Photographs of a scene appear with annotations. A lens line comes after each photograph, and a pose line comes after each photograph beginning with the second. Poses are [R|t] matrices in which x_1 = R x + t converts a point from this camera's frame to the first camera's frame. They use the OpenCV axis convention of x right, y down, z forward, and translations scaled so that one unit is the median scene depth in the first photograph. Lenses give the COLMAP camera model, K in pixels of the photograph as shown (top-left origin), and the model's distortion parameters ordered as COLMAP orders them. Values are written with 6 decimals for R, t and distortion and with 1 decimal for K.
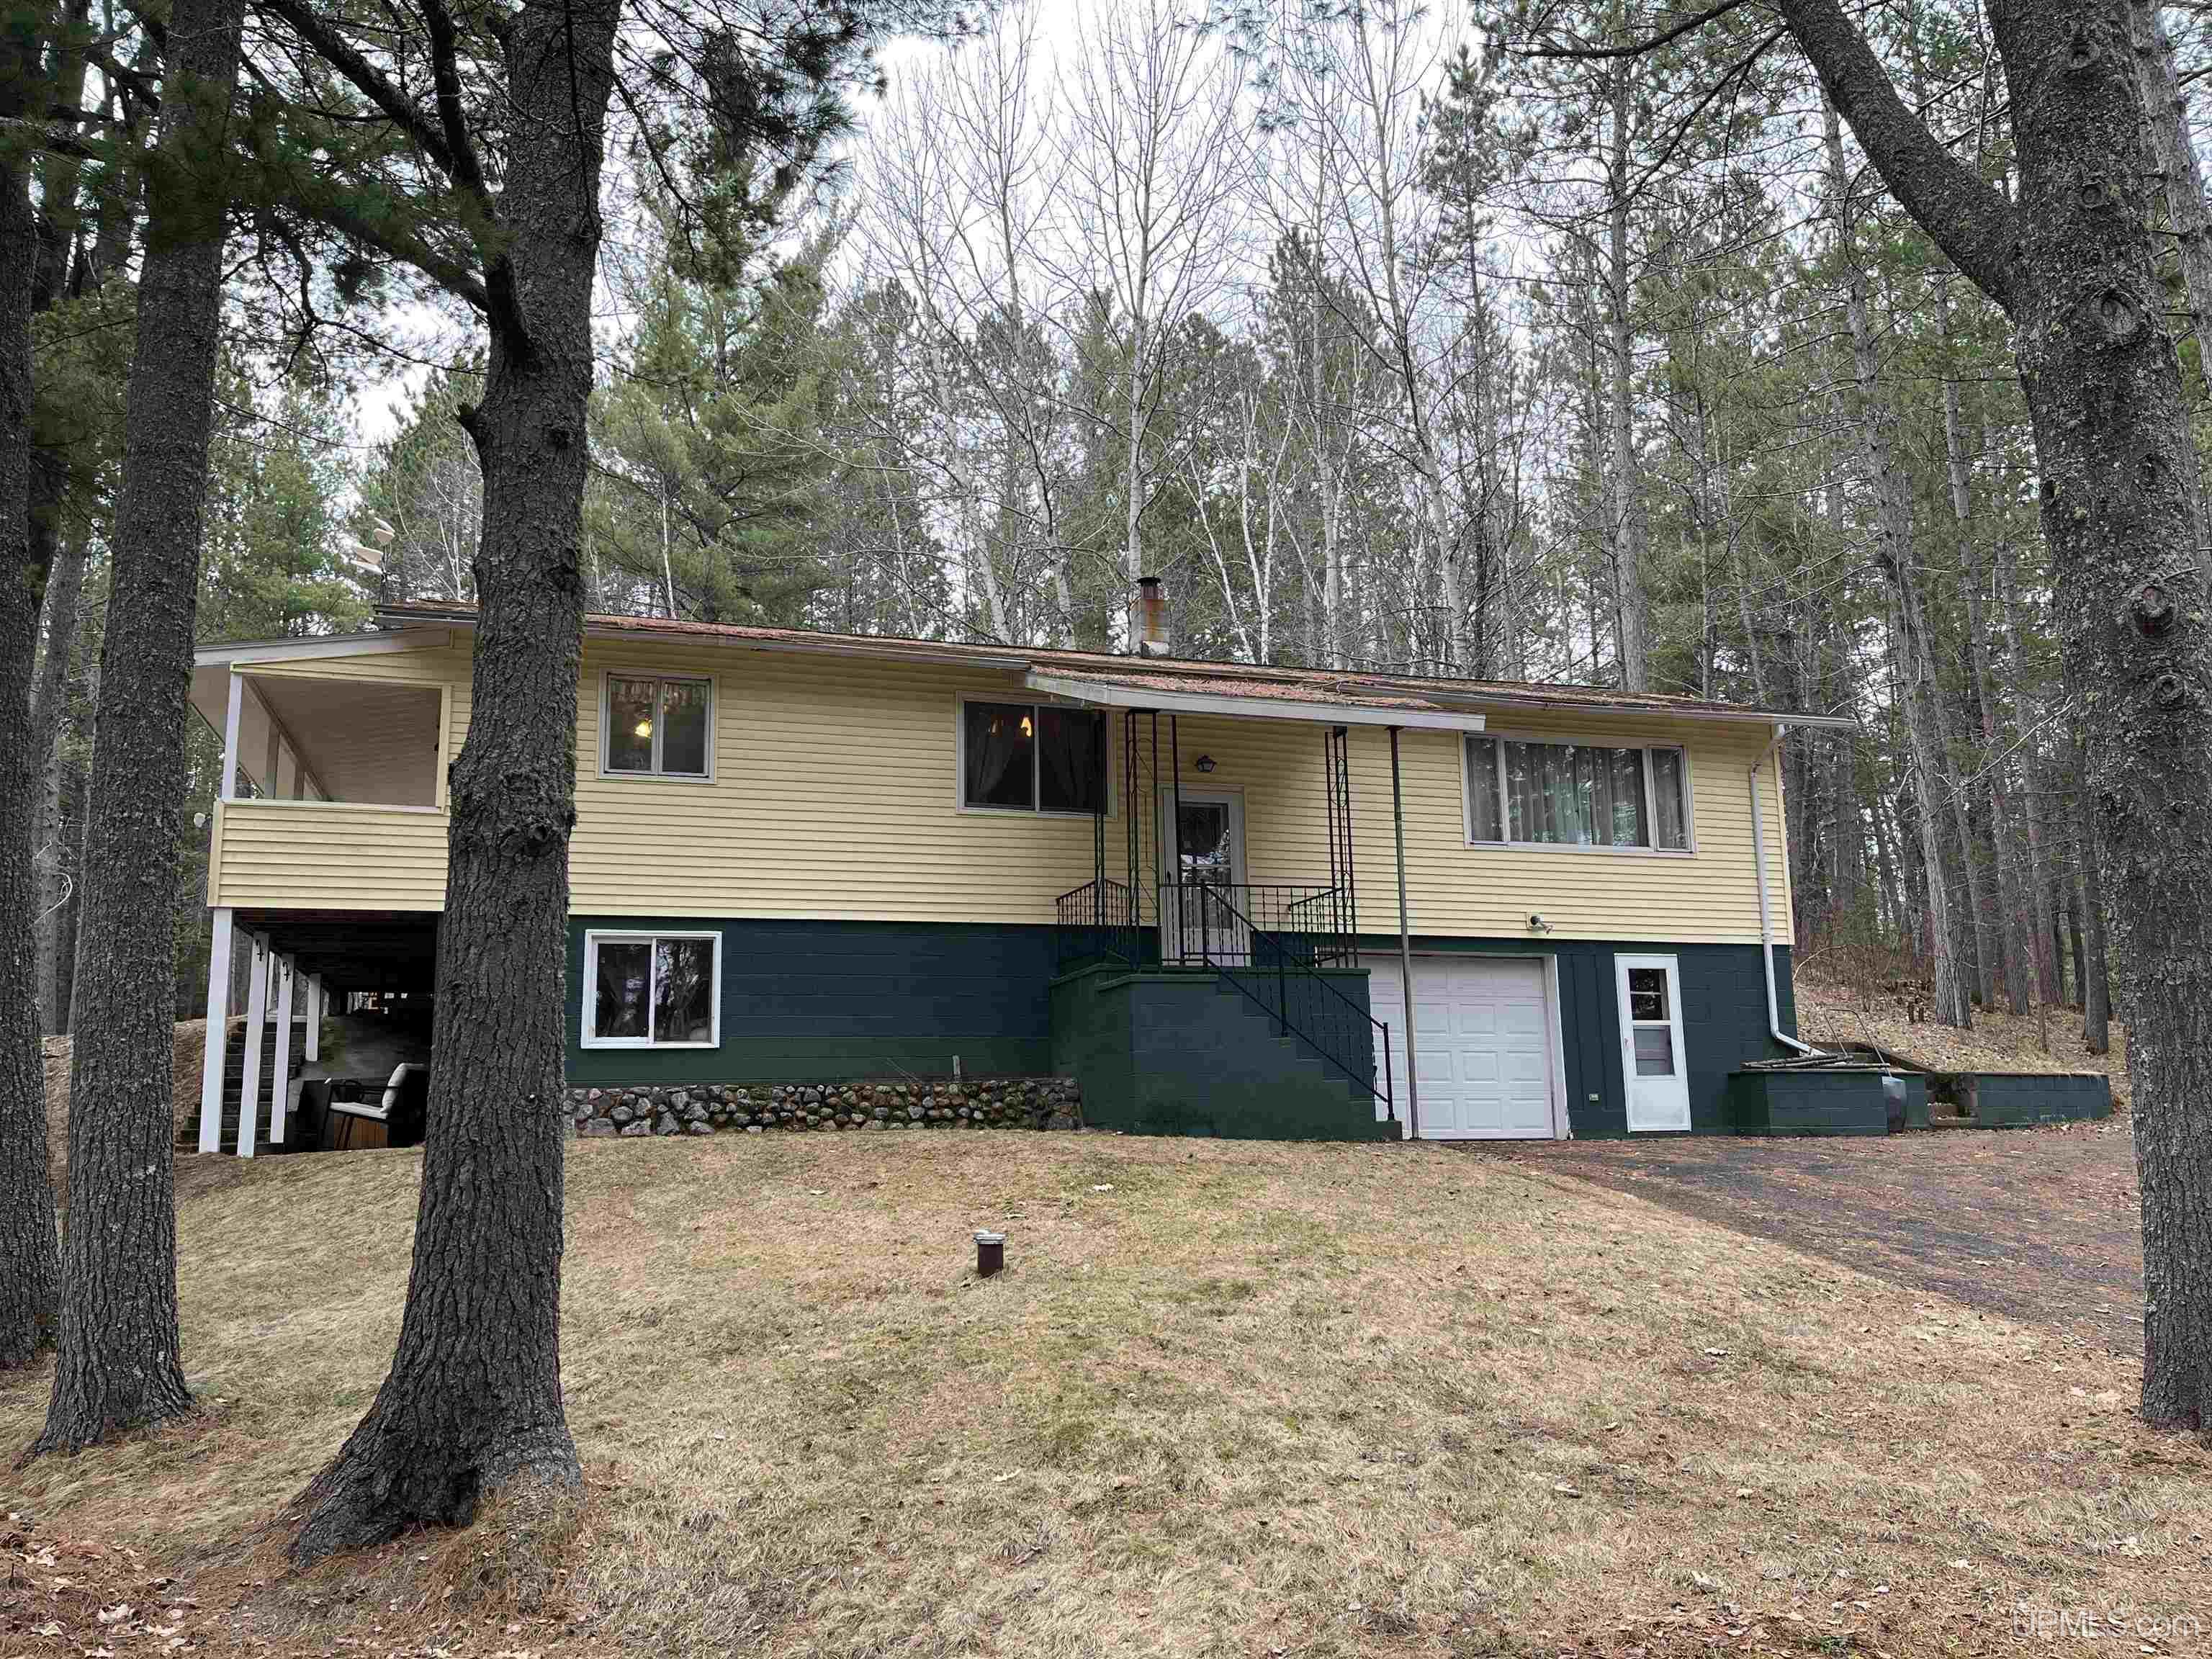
lens RADIAL K [[1659.9, 0, 1106.0], [0, 1659.9, 829.5], [0, 0, 1]] dist [0.034825, -0.000465]
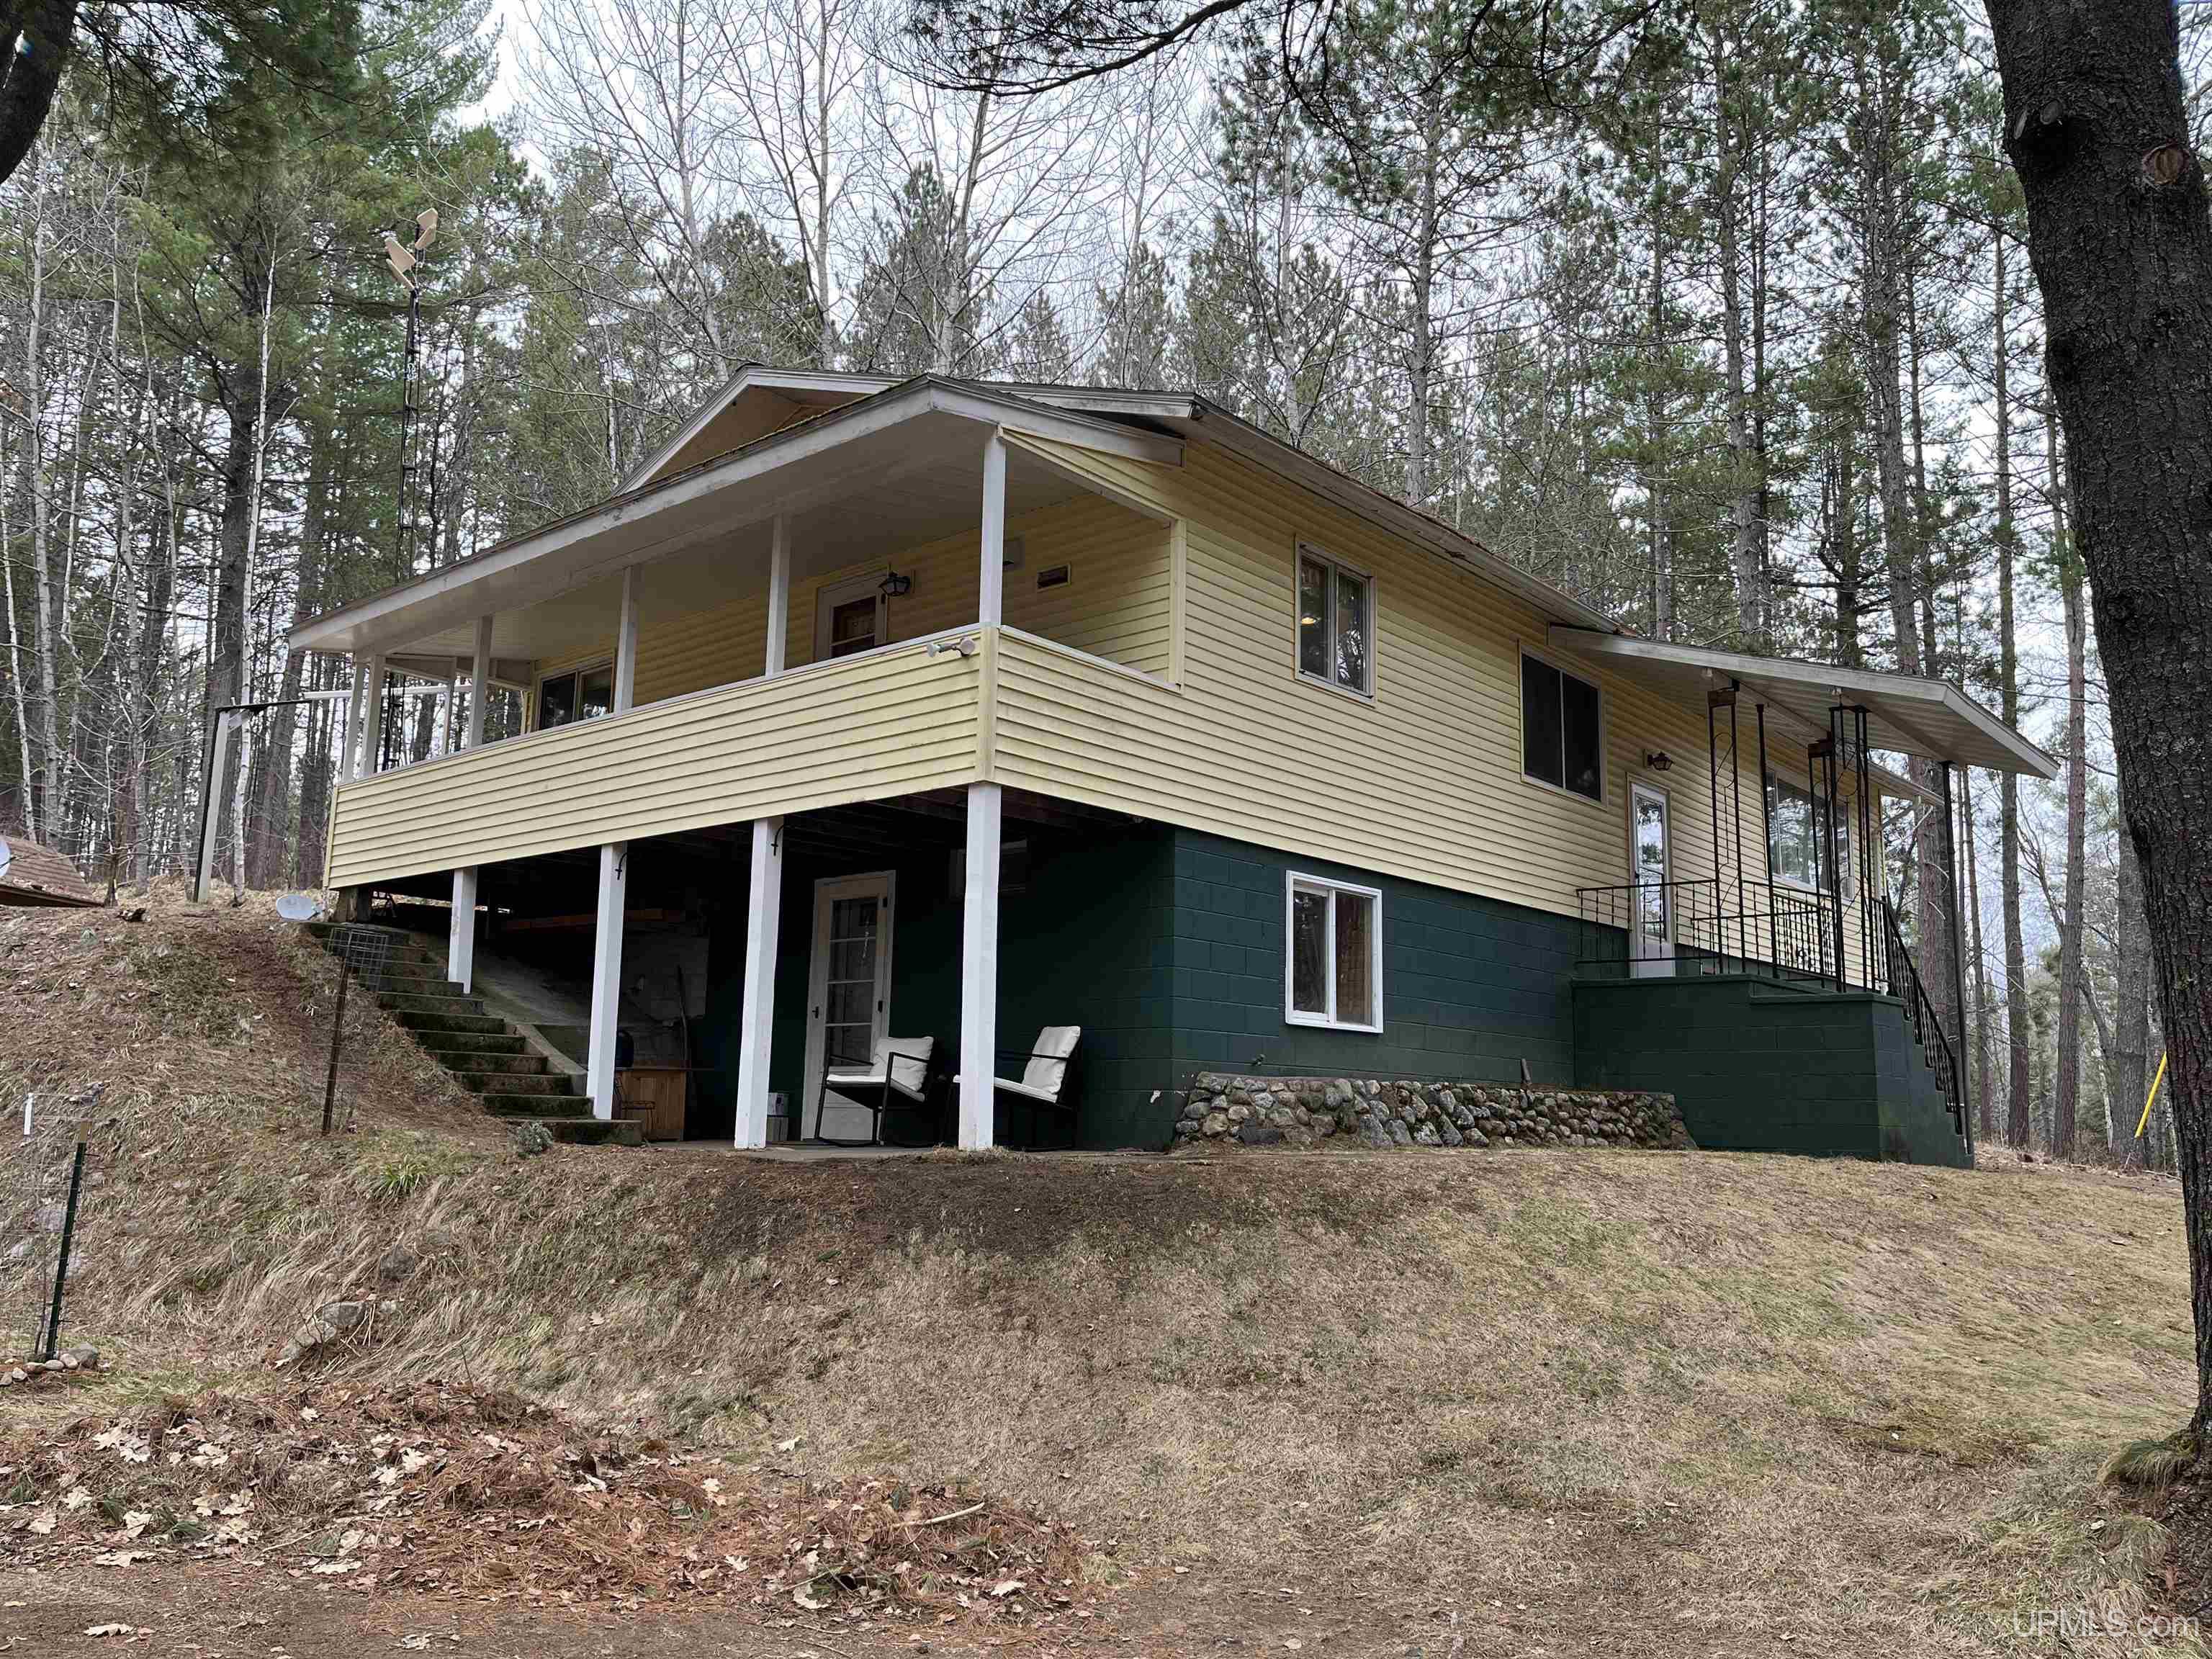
lens RADIAL K [[1659.9, 0, 1106.0], [0, 1659.9, 829.5], [0, 0, 1]] dist [0.034825, -0.000465]
pose [[0.863694, 0.124272, 0.488456, -0.678143], [-0.130931, 0.991176, -0.020658, 0.060469], [-0.486713, -0.046112, 0.872344, 0.328660]]
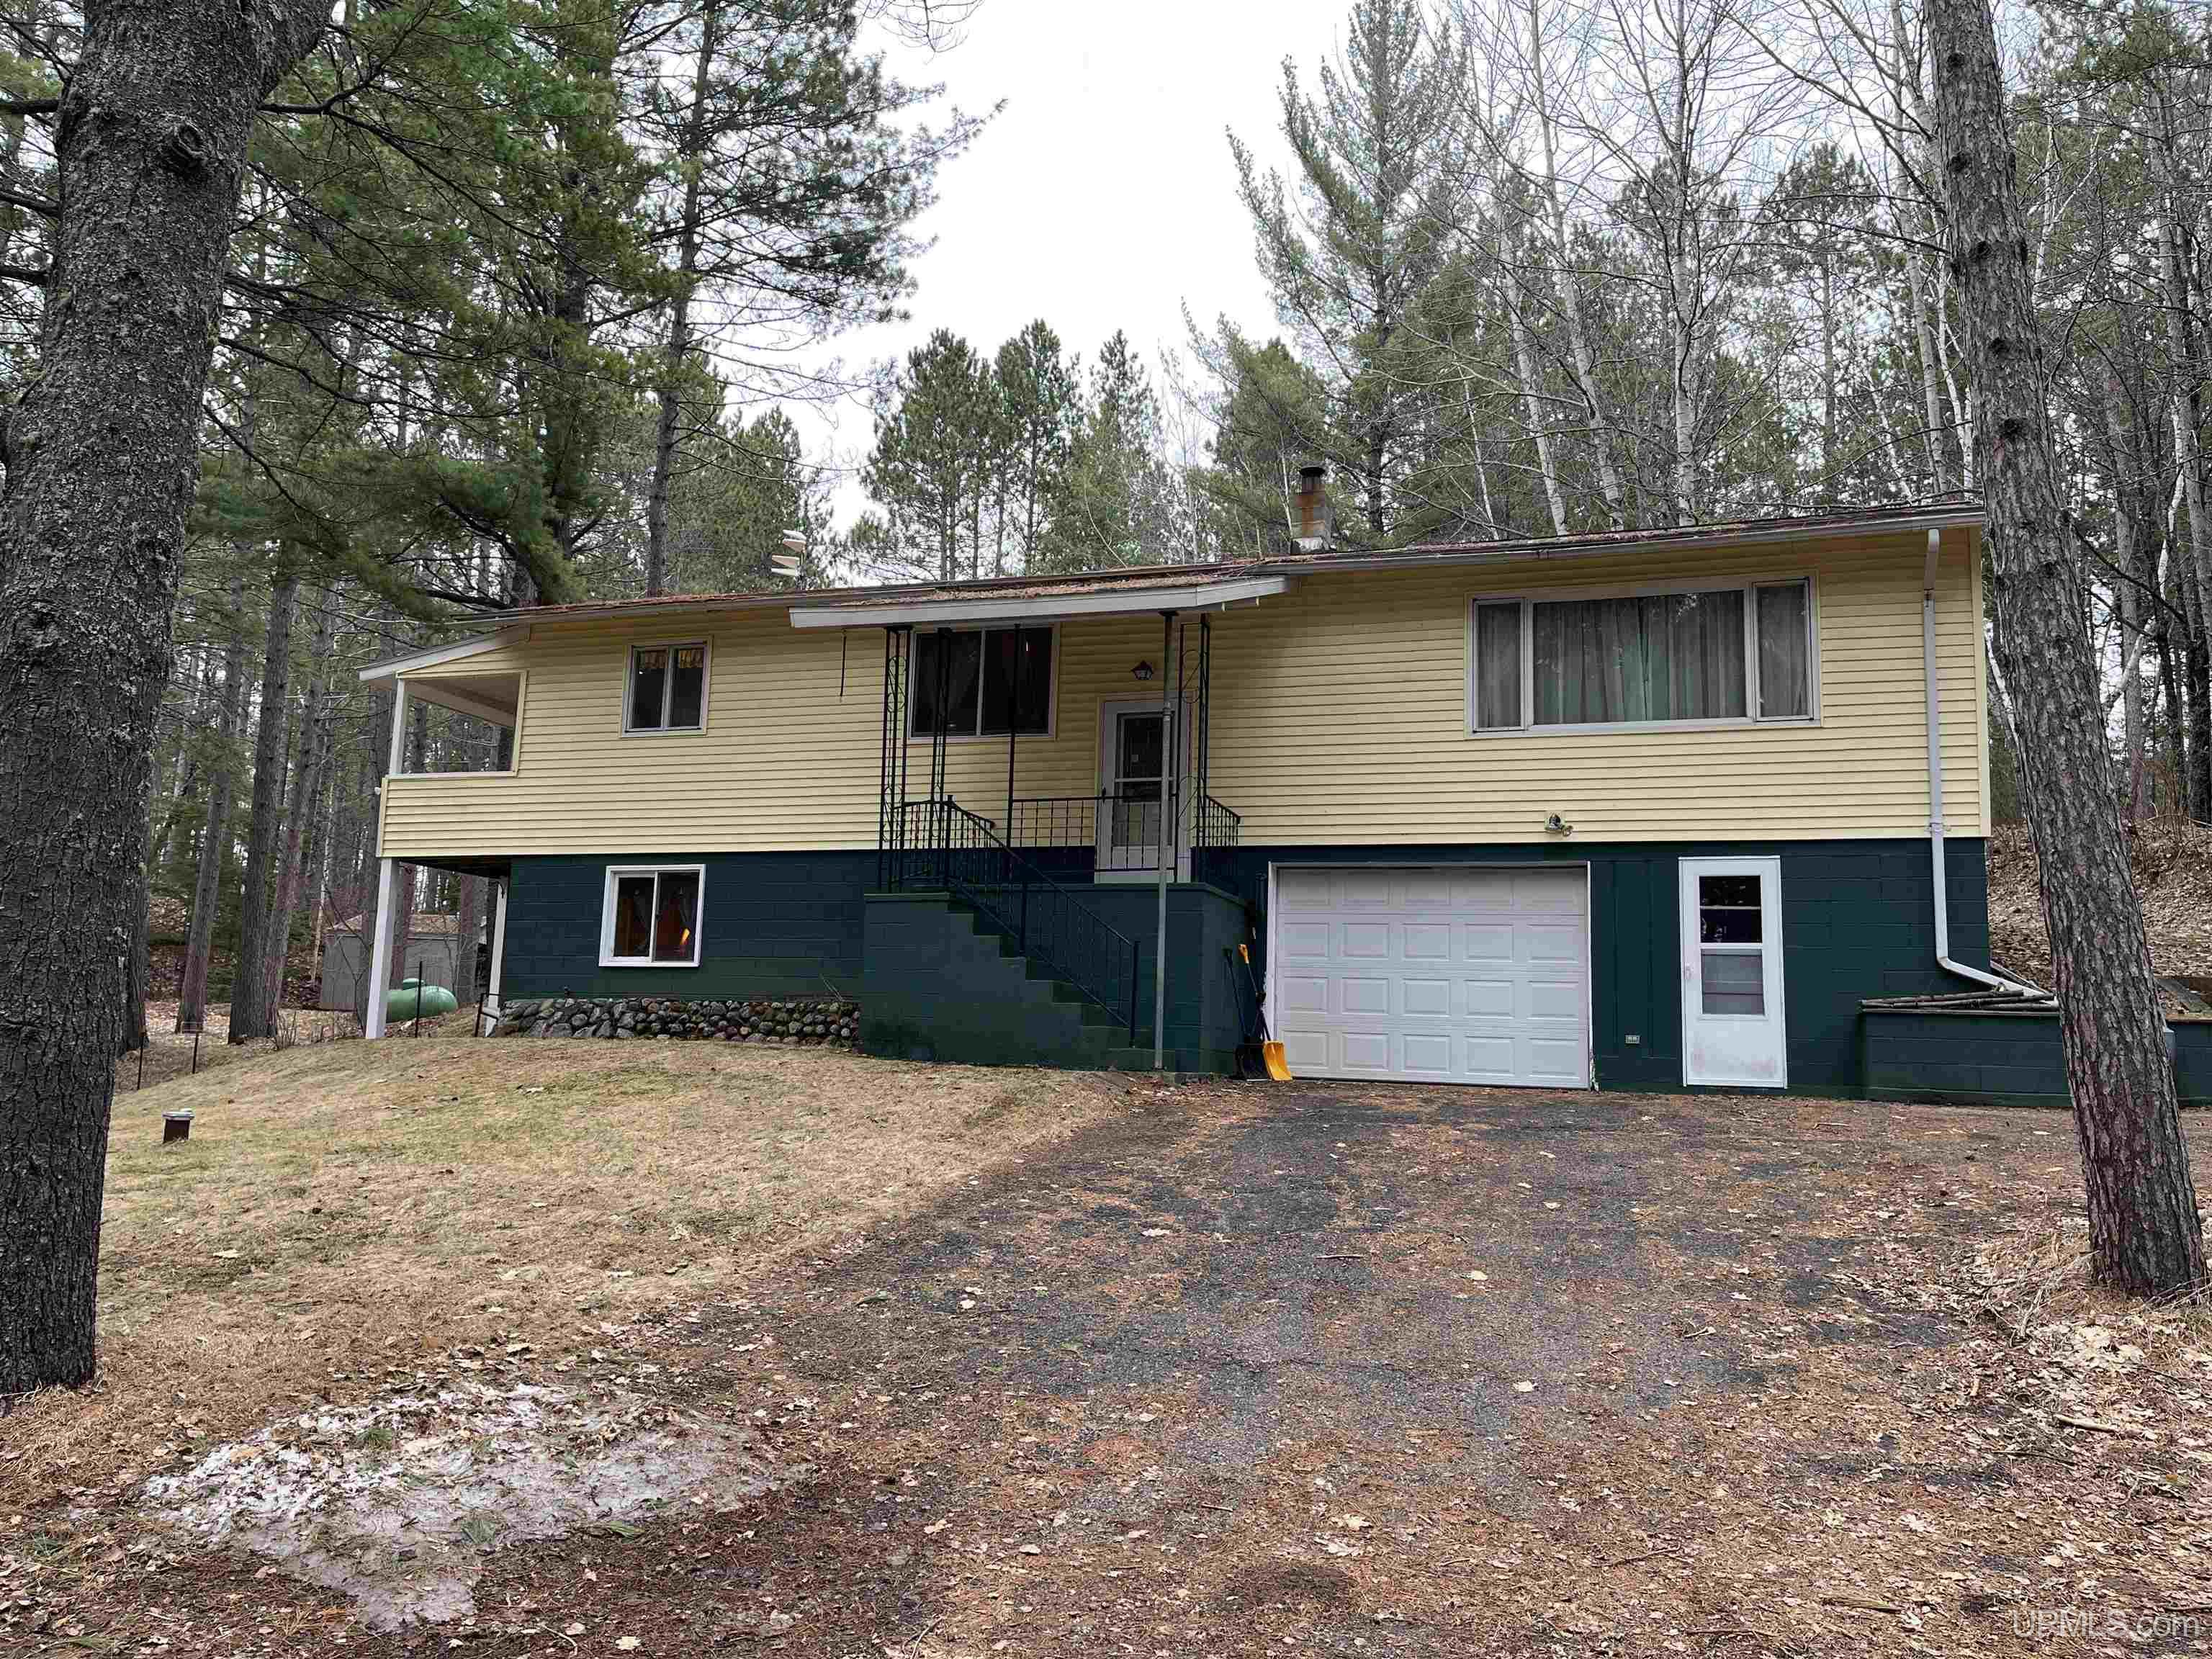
lens RADIAL K [[1669.2, 0, 1106.0], [0, 1669.2, 829.5], [0, 0, 1]] dist [0.001275, 0.000445]
pose [[0.798958, -0.044493, -0.599739, 0.606224], [0.063381, 0.997935, 0.010401, 0.039228], [0.598038, -0.046322, 0.800128, 0.234732]]
